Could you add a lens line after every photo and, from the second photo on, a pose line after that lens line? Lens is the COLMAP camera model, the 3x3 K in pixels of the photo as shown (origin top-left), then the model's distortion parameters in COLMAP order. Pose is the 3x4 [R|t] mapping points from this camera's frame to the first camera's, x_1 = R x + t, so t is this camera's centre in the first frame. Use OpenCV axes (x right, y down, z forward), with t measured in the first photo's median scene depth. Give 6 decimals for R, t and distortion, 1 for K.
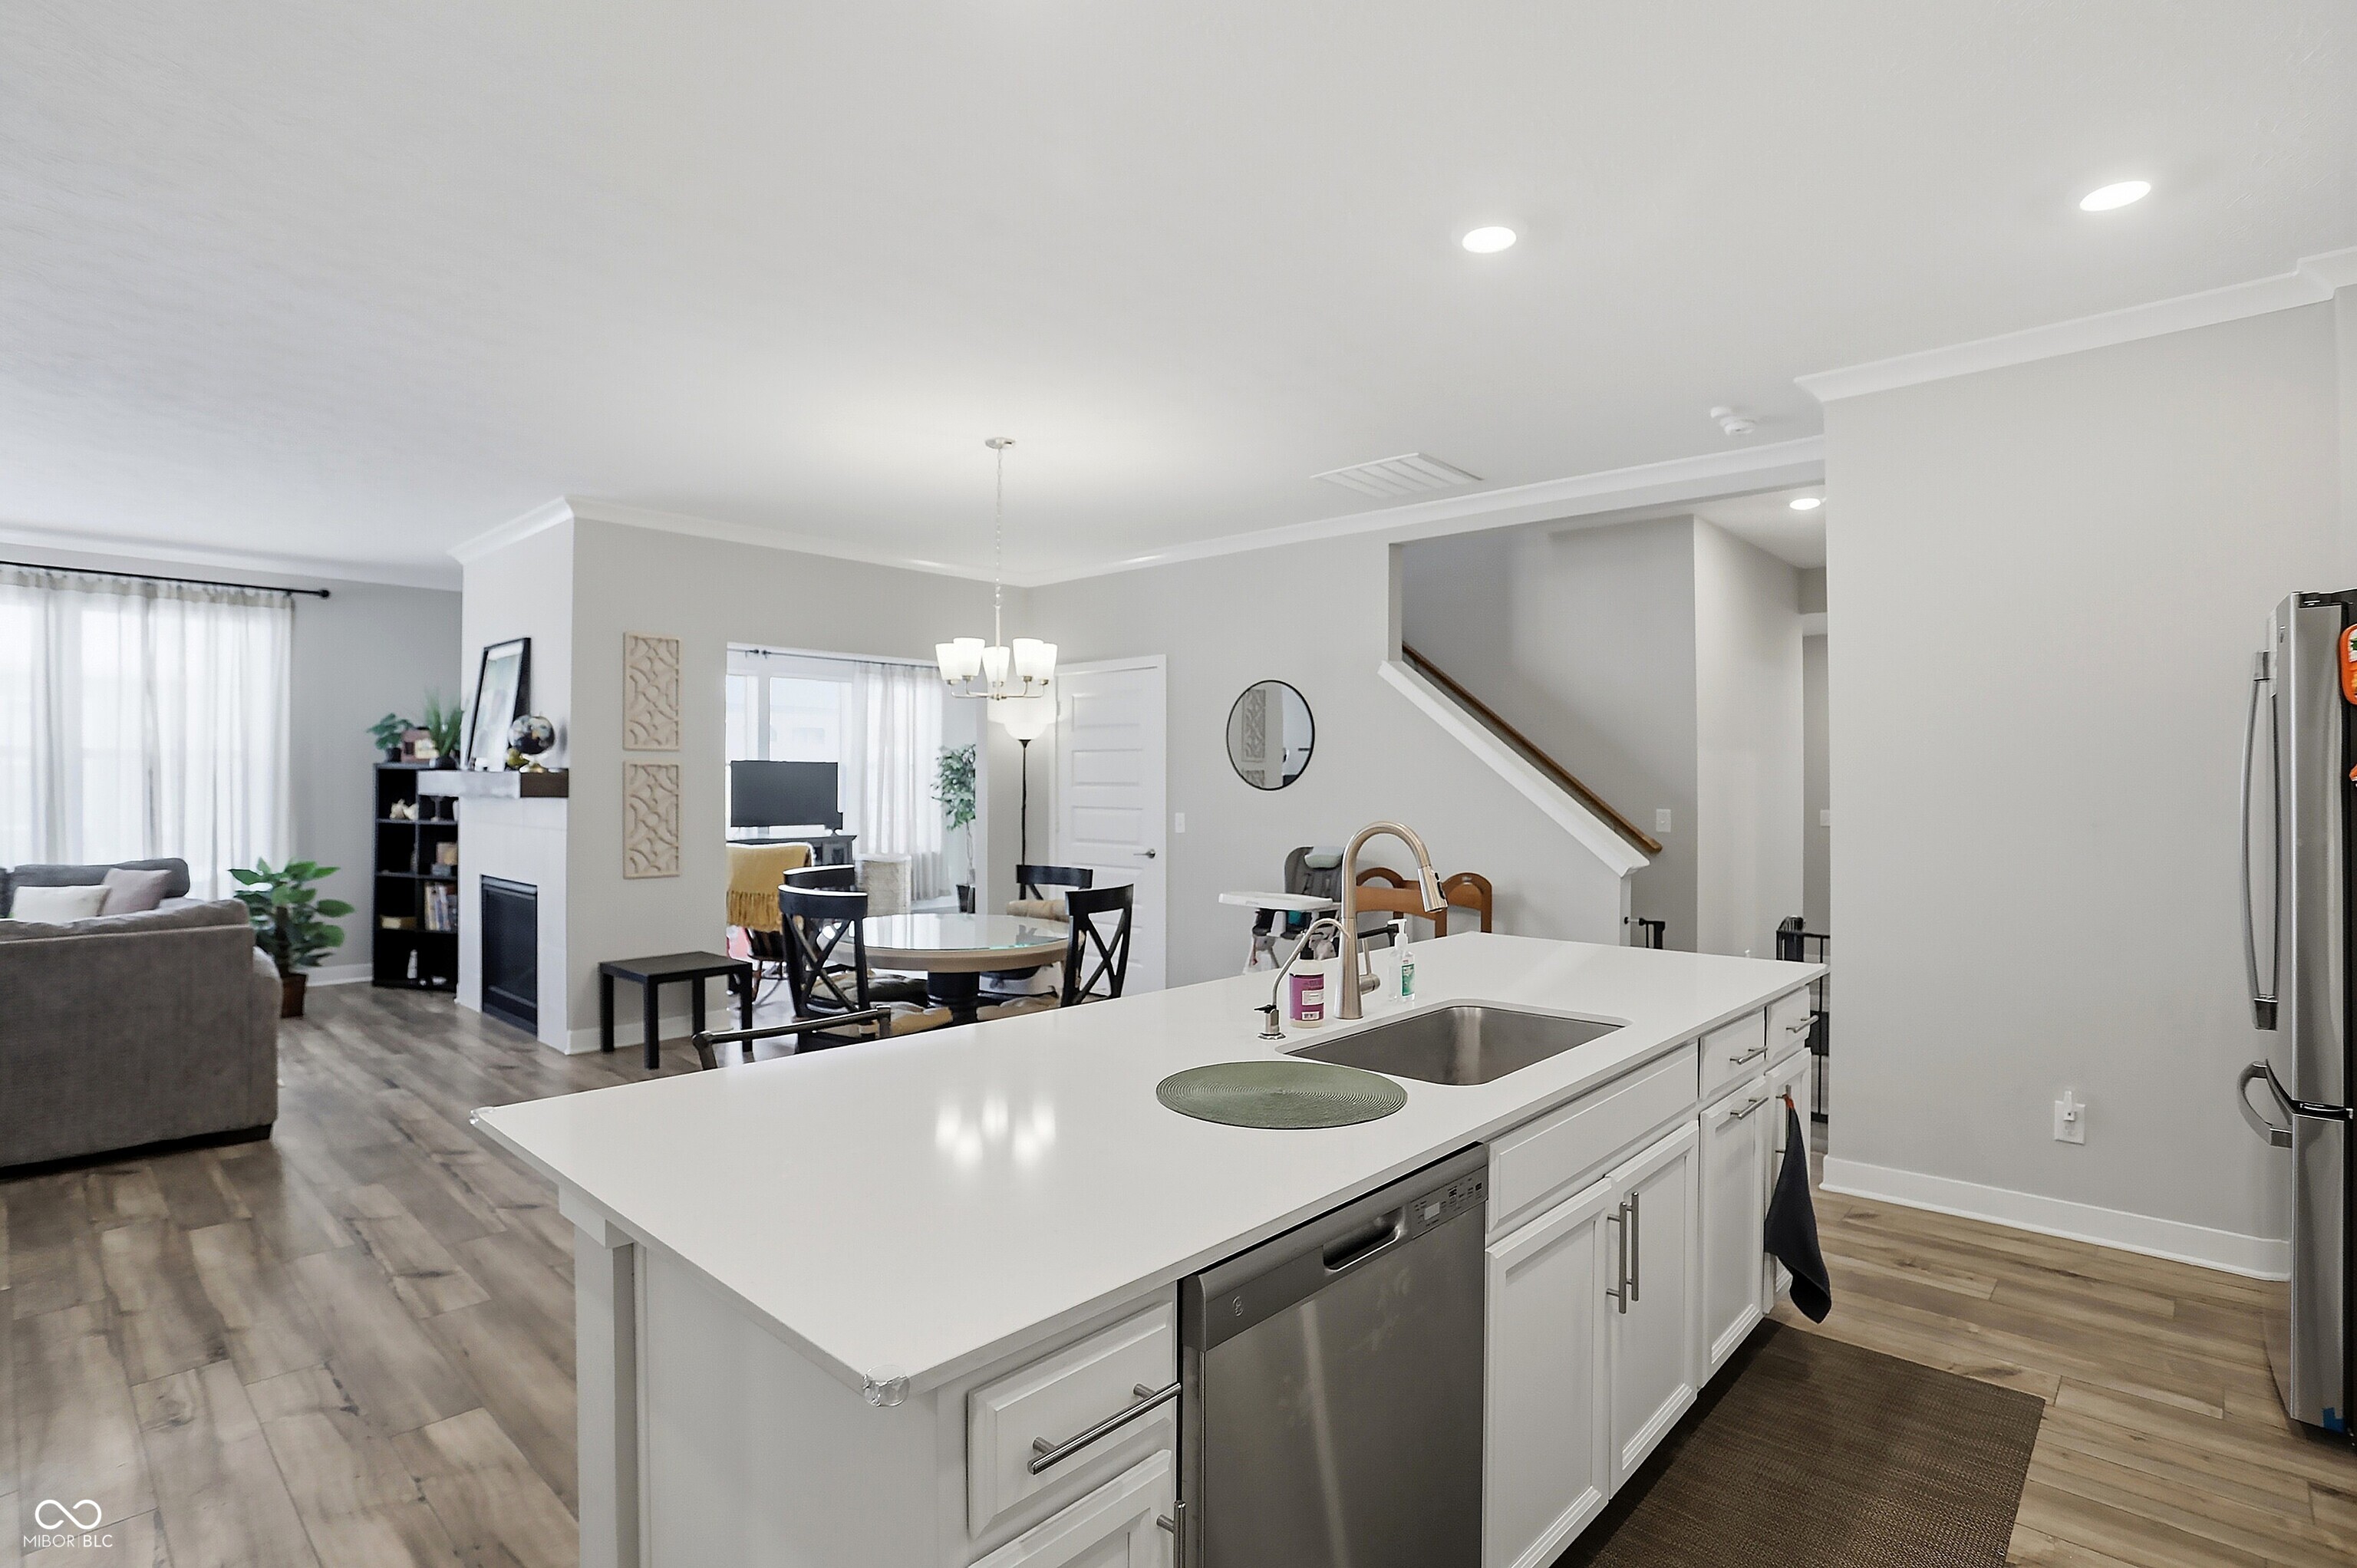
lens RADIAL K [[1111.3, 0, 1178.5], [0, 1111.3, 784.0], [0, 0, 1]] dist [-0.000951, -0.000200]
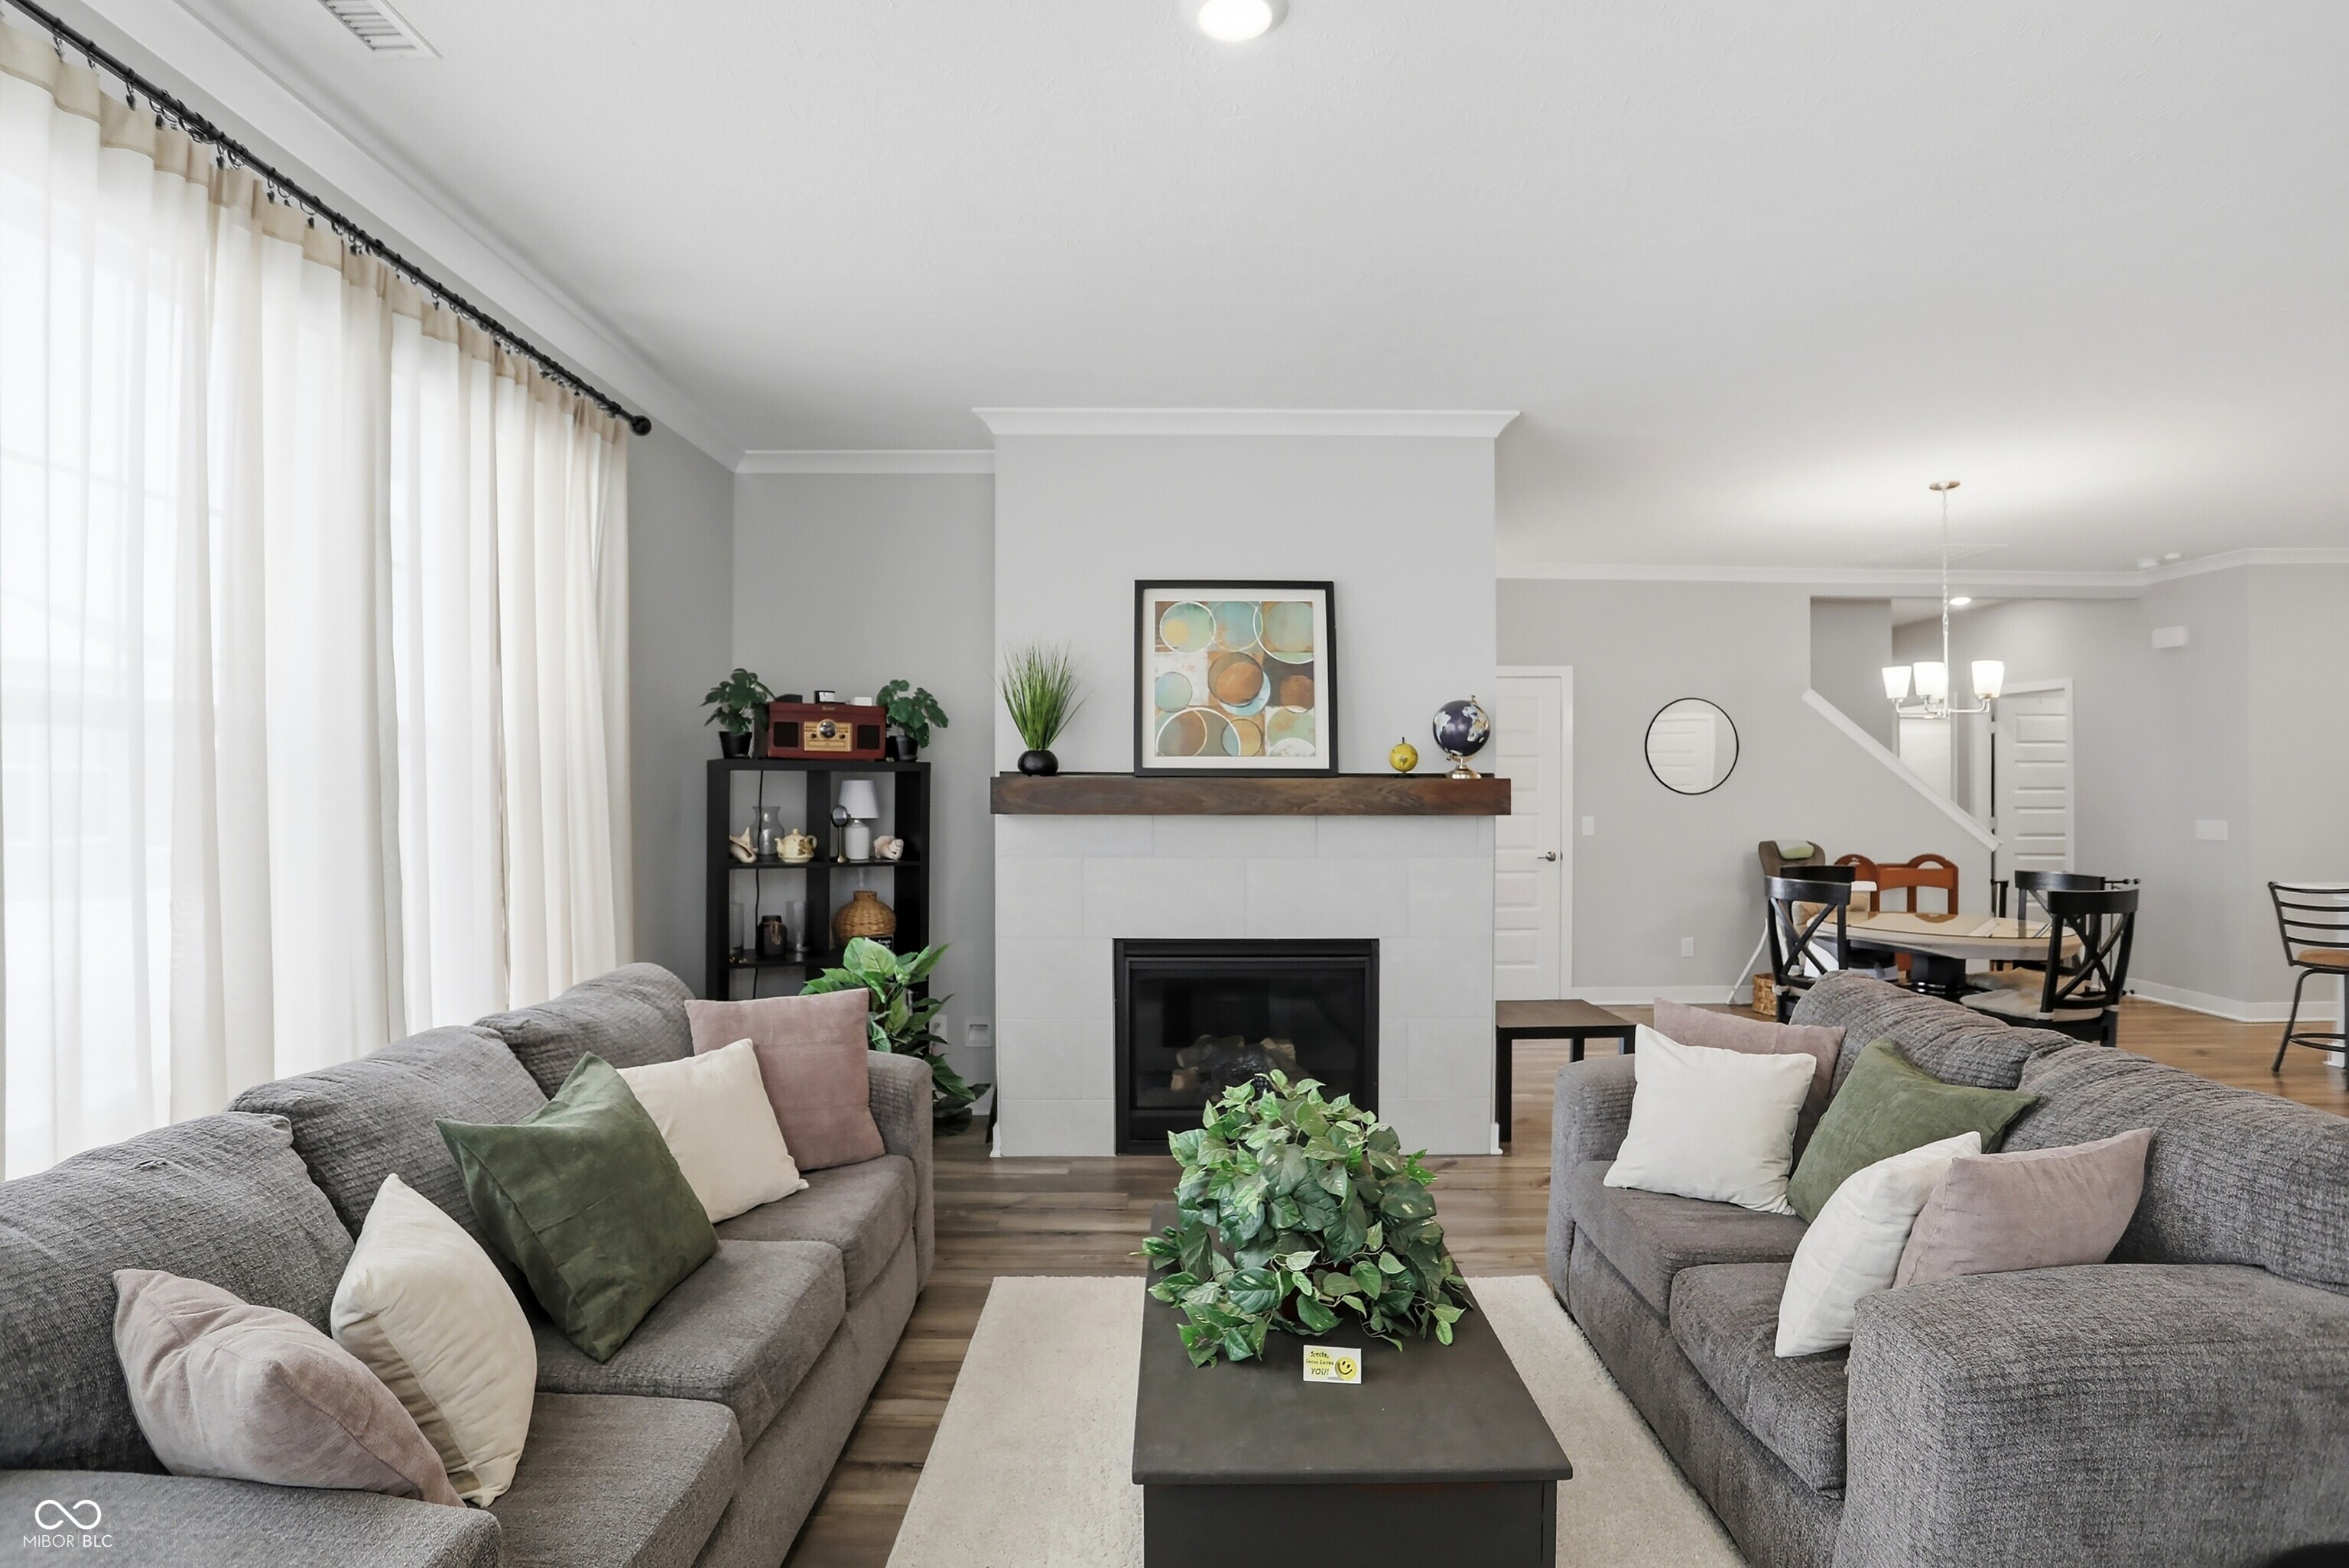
lens RADIAL K [[1176.0, 0, 1132.0], [0, 1176.0, 769.9], [0, 0, 1]] dist [0.000767, 0.000151]
pose [[0.736053, 0.010816, 0.676838, -1.077088], [-0.006218, 0.999938, -0.009217, -0.008076], [-0.676896, 0.002576, 0.736075, 0.495640]]
